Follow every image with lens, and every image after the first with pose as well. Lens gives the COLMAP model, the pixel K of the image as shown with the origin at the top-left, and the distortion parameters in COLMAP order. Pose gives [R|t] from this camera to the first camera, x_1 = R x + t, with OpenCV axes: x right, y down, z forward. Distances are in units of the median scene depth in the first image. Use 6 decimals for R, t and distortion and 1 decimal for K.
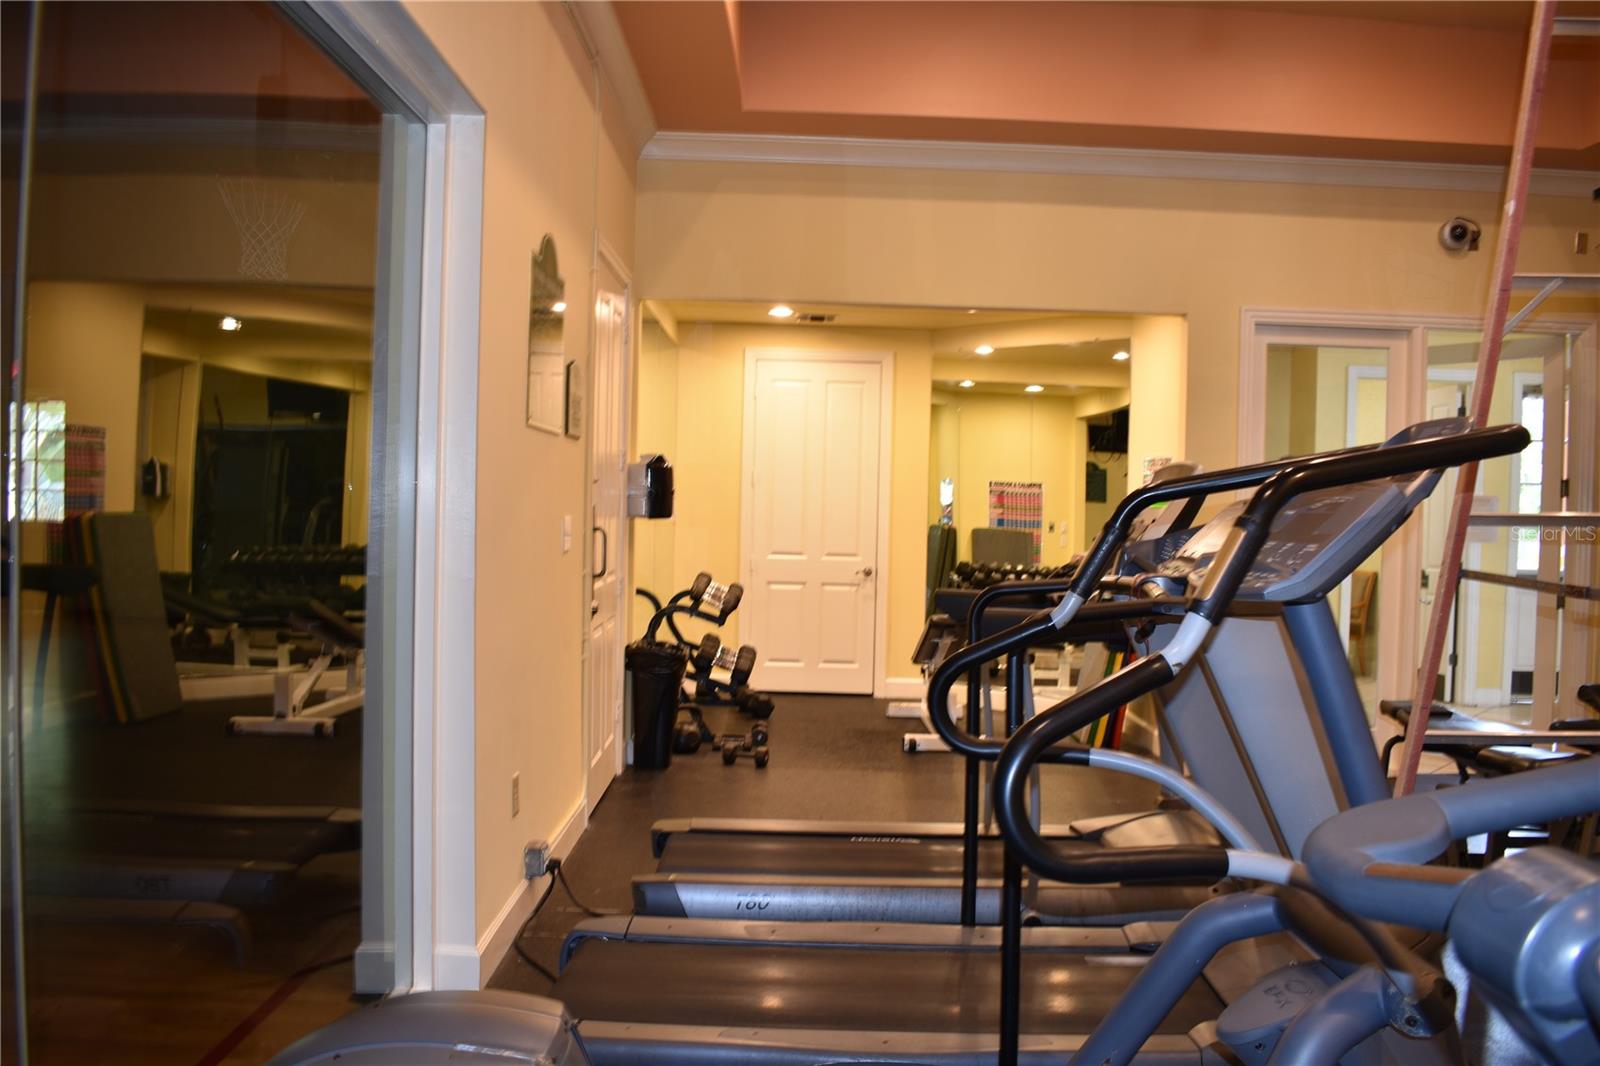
lens RADIAL K [[1238.8, 0, 804.4], [0, 1238.8, 532.0], [0, 0, 1]] dist [-0.097692, 0.017759]
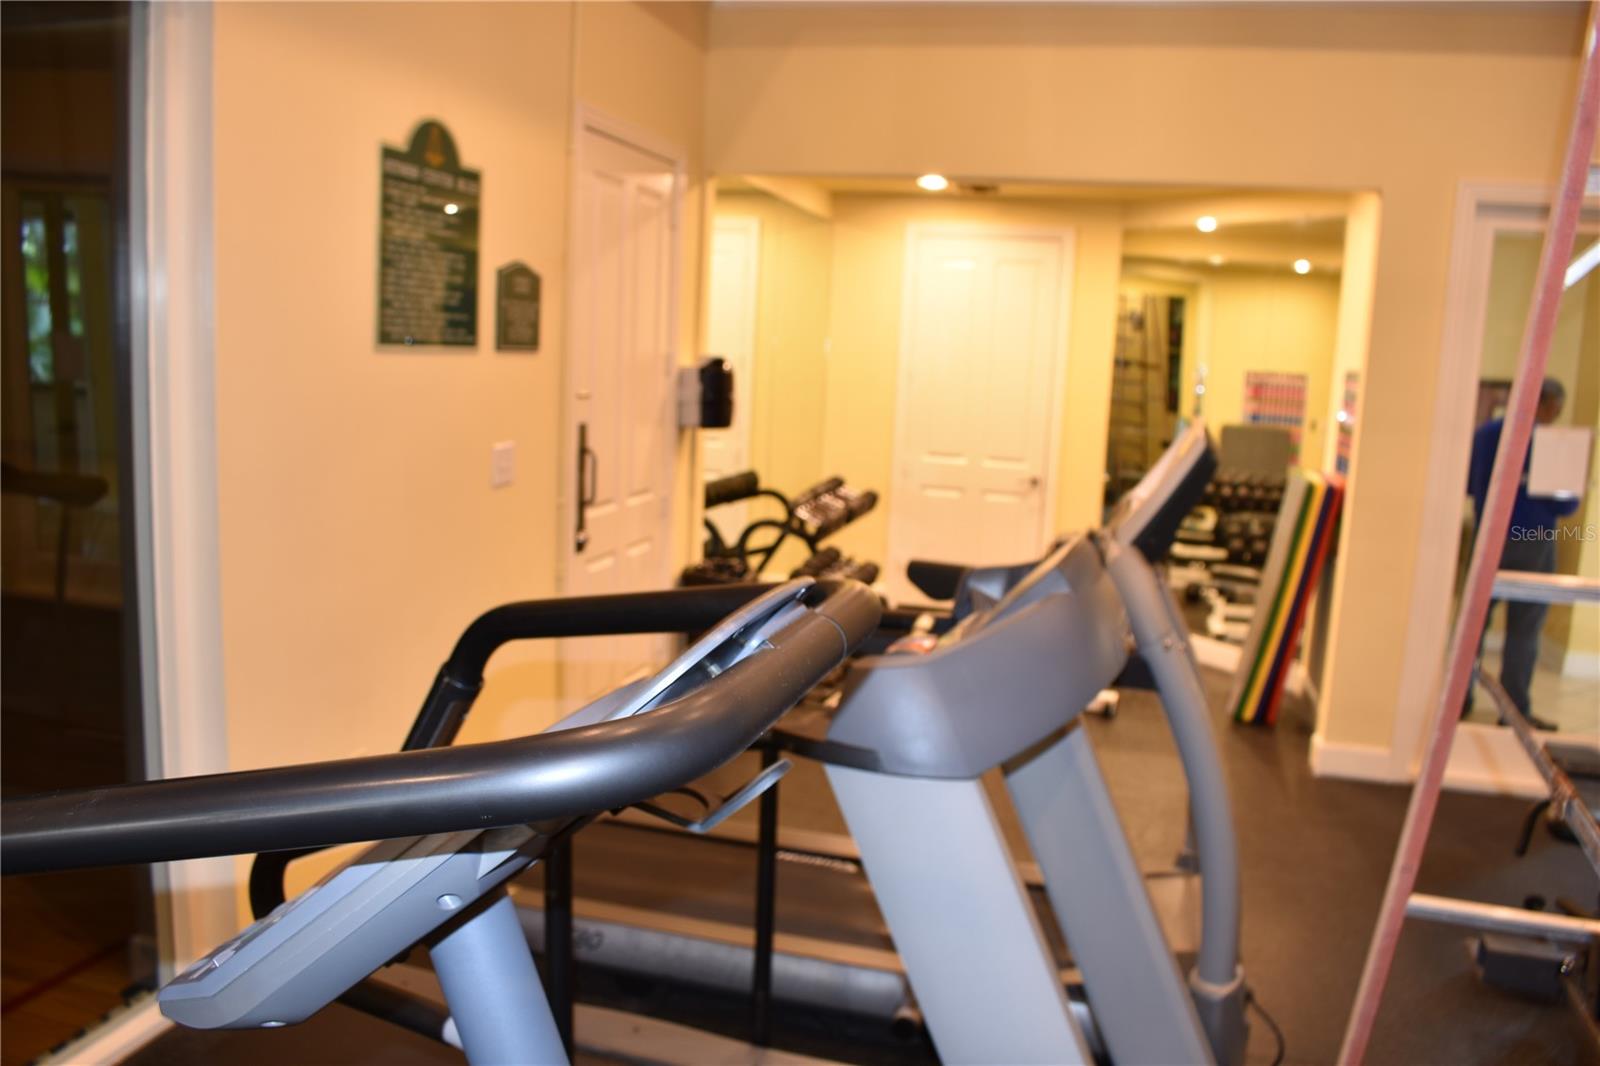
lens RADIAL K [[1238.8, 0, 789.7], [0, 1238.8, 530.9], [0, 0, 1]] dist [-0.097692, 0.017759]
pose [[0.961440, 0.062212, -0.267887, 0.129294], [-0.031387, 0.992535, 0.117850, -0.032850], [0.273219, -0.104898, 0.956215, 0.119651]]
